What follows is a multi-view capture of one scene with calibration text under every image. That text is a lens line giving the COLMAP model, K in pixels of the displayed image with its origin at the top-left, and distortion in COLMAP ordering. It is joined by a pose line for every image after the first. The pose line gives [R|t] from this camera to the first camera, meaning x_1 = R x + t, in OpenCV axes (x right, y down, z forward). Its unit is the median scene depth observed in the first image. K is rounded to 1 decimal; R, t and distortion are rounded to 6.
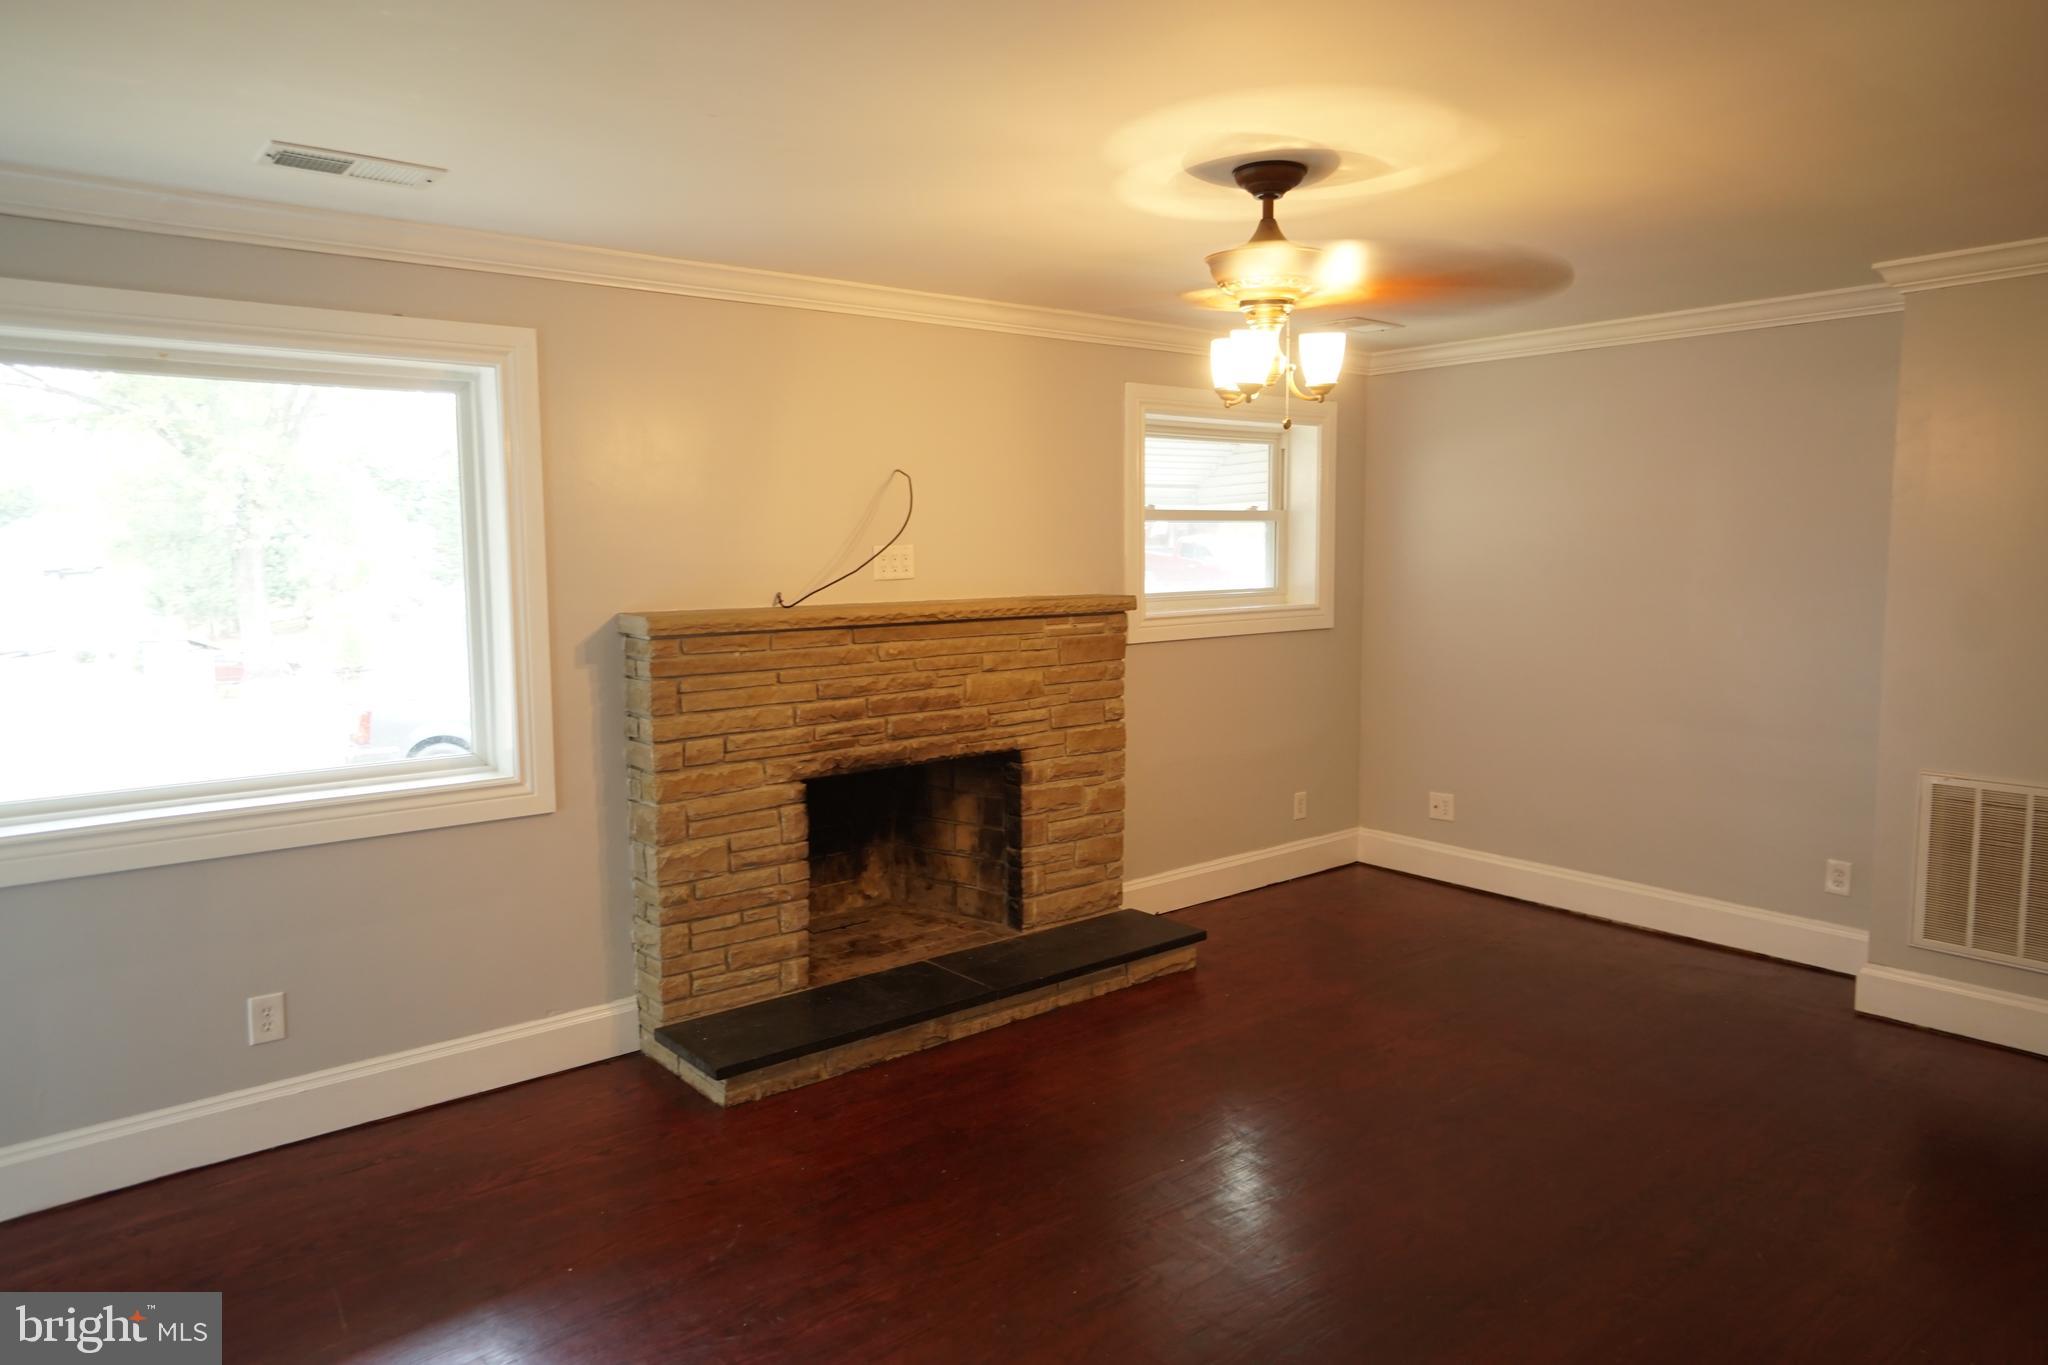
lens RADIAL K [[1328.3, 0, 1006.2], [0, 1328.3, 671.8], [0, 0, 1]] dist [-0.005994, 0.028494]
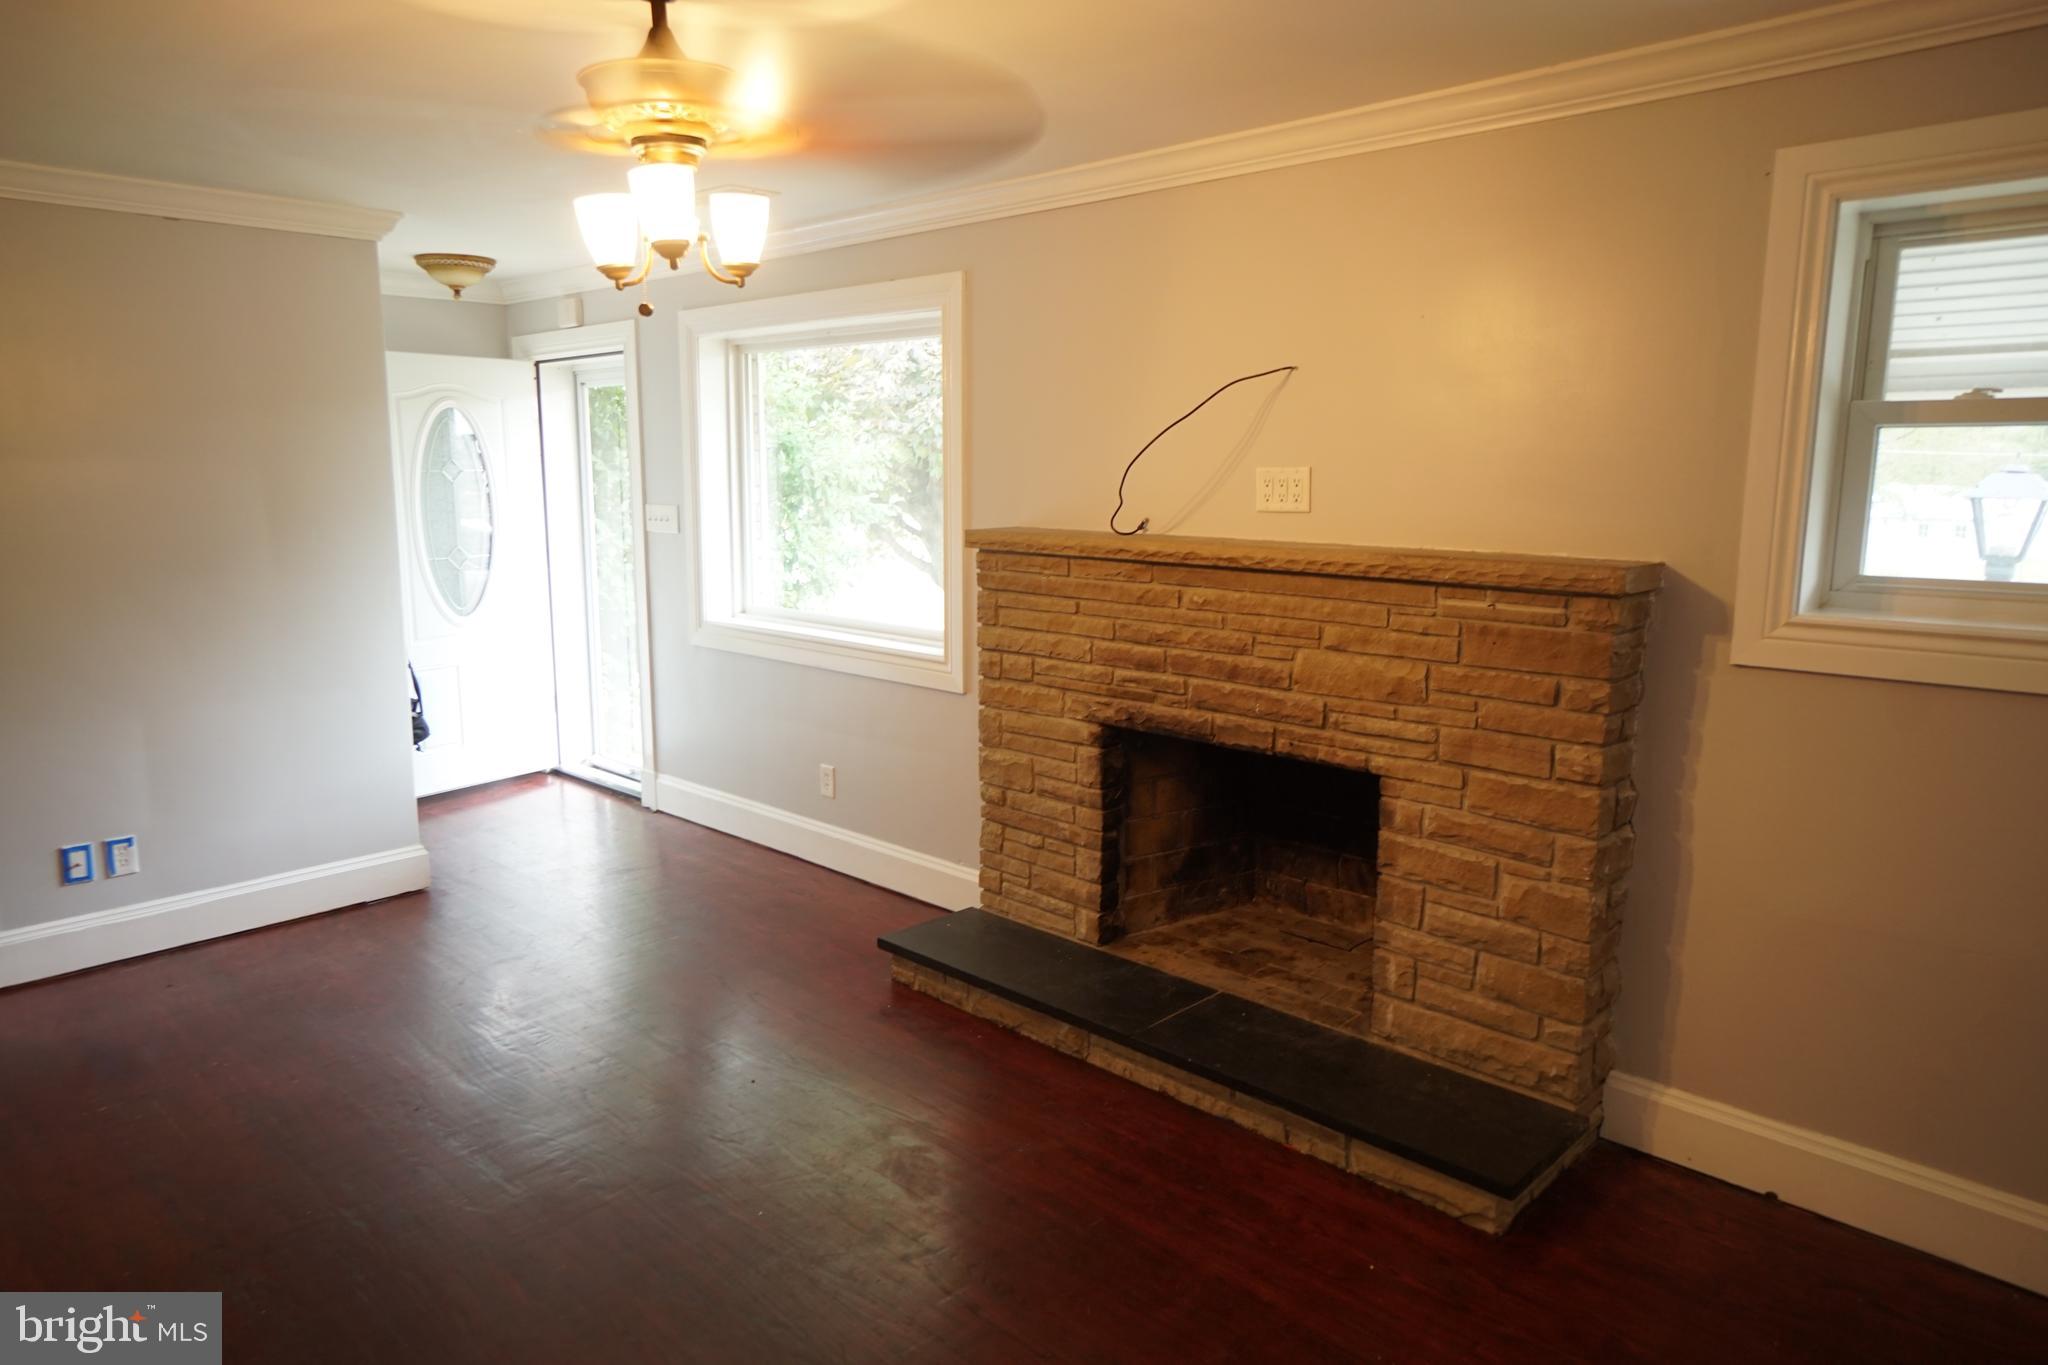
lens RADIAL K [[1328.3, 0, 1006.2], [0, 1328.3, 671.8], [0, 0, 1]] dist [-0.005994, 0.028494]
pose [[0.104148, 0.166731, -0.980487, 0.702734], [-0.100942, 0.982529, 0.156357, -0.086508], [0.989426, 0.082688, 0.119158, 0.791829]]
